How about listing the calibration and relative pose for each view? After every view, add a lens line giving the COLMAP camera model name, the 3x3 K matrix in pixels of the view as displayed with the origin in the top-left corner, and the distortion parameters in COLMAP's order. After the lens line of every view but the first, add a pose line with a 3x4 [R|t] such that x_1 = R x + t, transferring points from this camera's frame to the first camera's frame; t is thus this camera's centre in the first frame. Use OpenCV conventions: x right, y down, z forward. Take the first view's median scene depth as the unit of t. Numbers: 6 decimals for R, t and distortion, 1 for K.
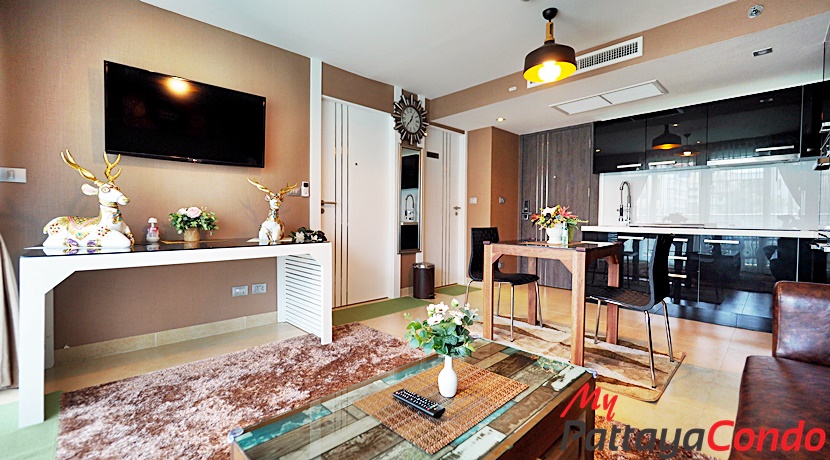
lens RADIAL K [[347.9, 0, 416.5], [0, 347.9, 227.4], [0, 0, 1]] dist [-0.008137, 0.000040]
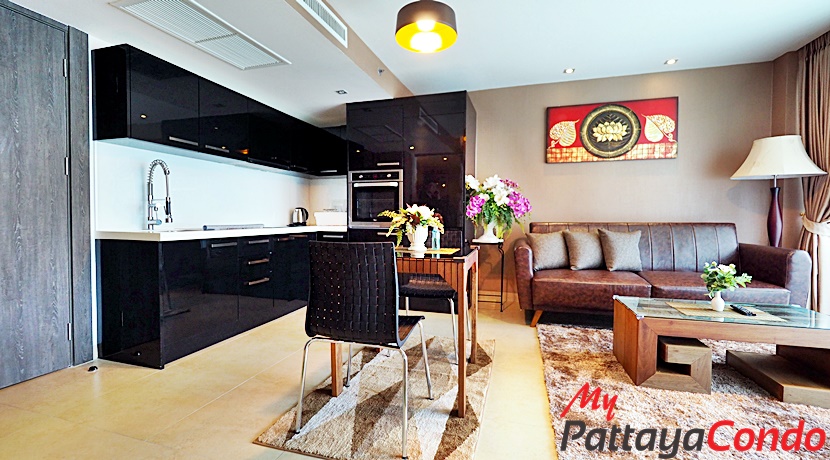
lens RADIAL K [[347.9, 0, 416.5], [0, 347.9, 227.4], [0, 0, 1]] dist [-0.008137, 0.000040]
pose [[-0.489467, -0.032042, 0.871433, -0.273177], [0.020474, 0.998627, 0.048218, -0.041373], [-0.871782, 0.041443, -0.488139, 1.226151]]
